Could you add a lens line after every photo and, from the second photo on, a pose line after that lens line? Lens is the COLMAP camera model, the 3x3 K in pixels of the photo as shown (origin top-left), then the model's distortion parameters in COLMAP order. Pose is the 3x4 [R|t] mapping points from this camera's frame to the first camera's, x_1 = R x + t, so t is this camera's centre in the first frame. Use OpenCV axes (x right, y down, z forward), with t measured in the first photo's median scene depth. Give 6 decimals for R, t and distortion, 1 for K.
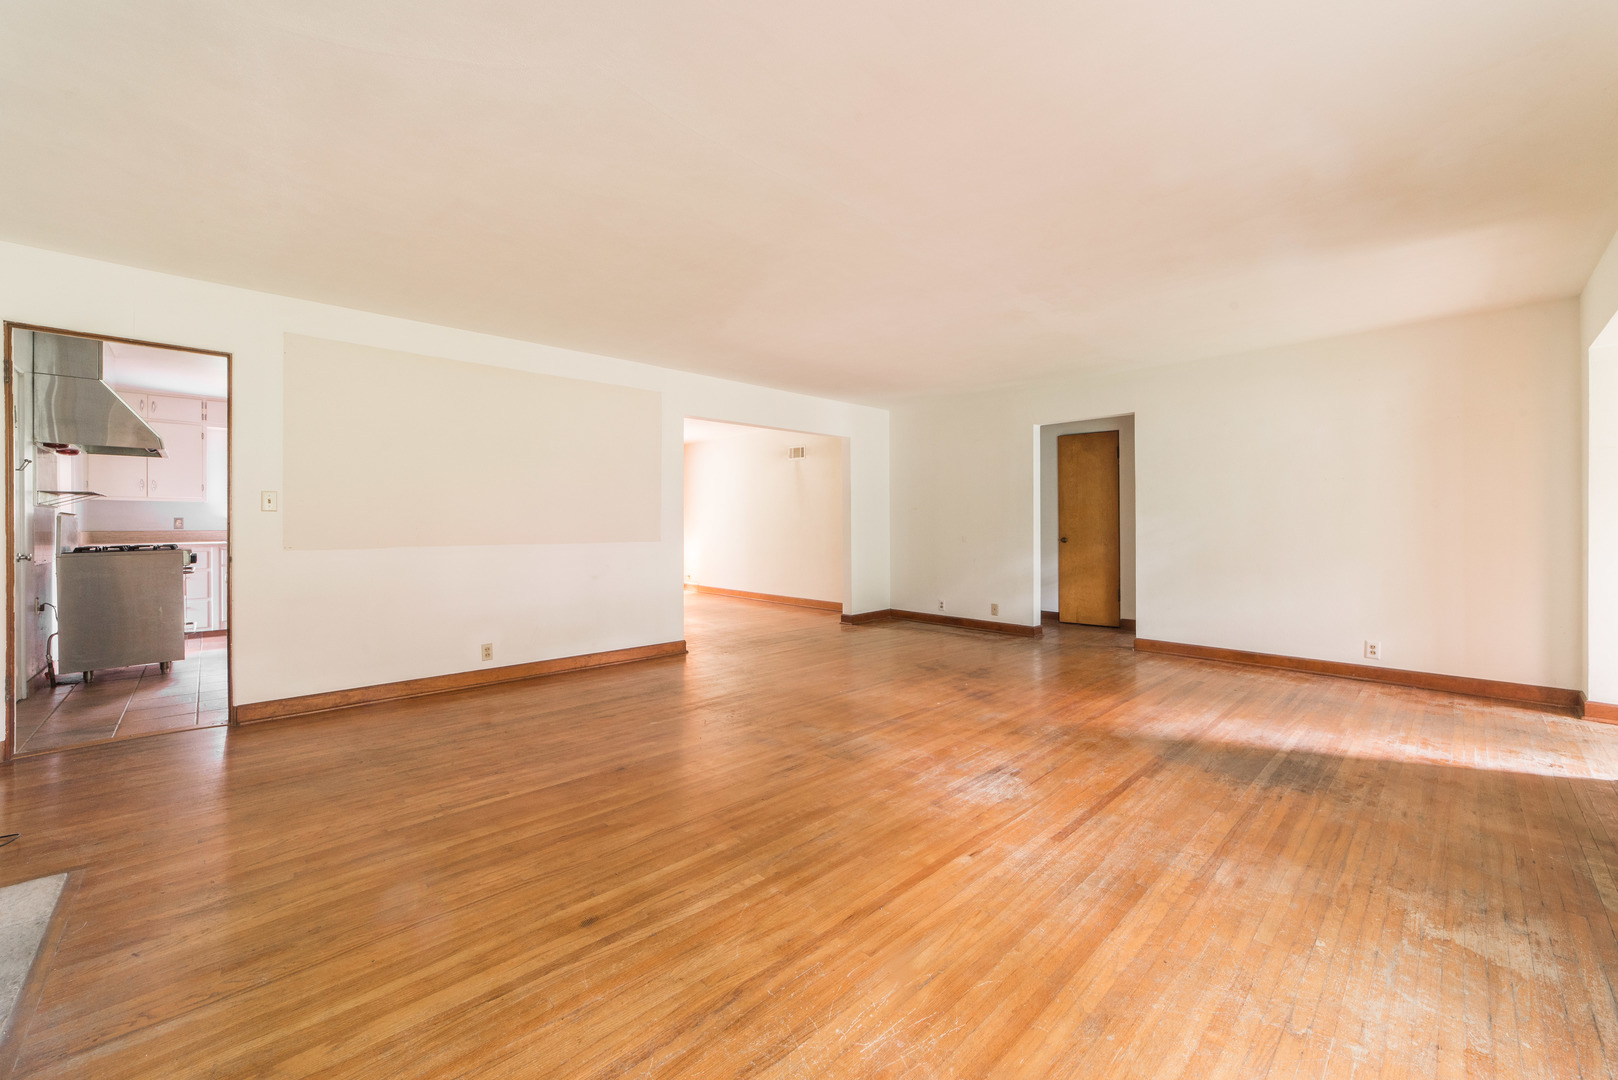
lens RADIAL K [[643.9, 0, 789.8], [0, 643.9, 542.5], [0, 0, 1]] dist [-0.017470, 0.007337]
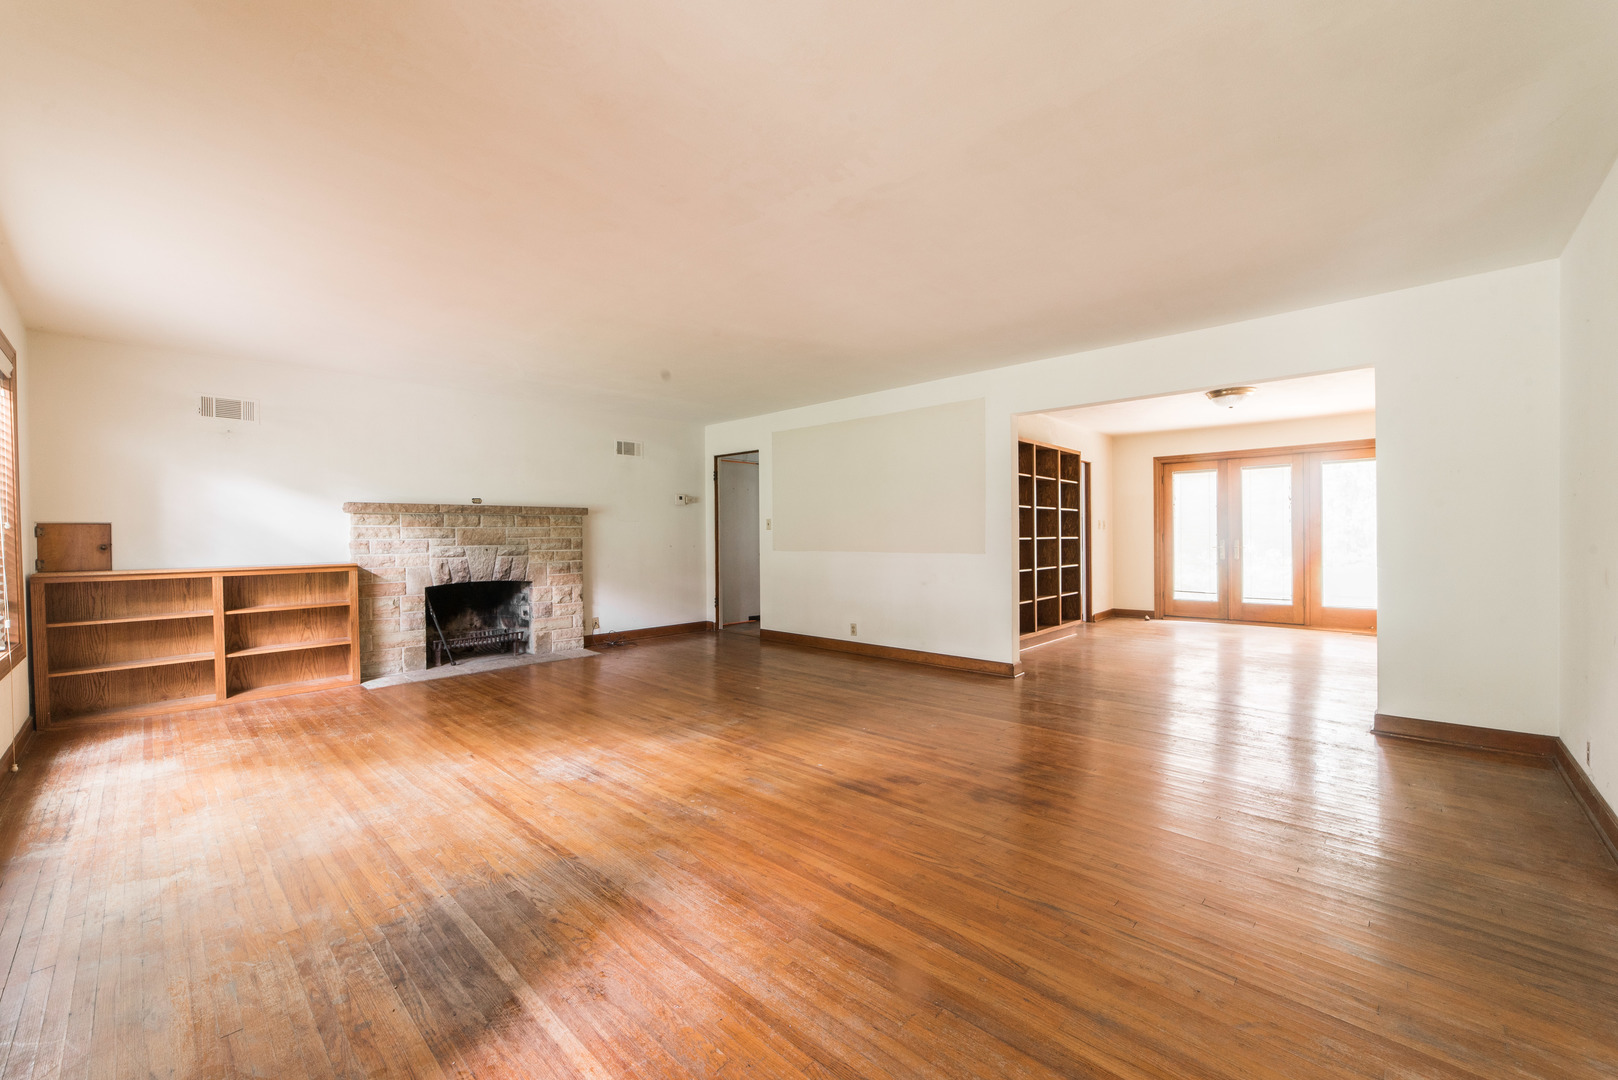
lens RADIAL K [[643.9, 0, 789.8], [0, 643.9, 542.5], [0, 0, 1]] dist [-0.017470, 0.007337]
pose [[0.038649, 0.010043, -0.999202, 1.376037], [-0.022213, 0.999711, 0.009189, -0.034272], [0.999006, 0.021841, 0.038861, 1.272737]]
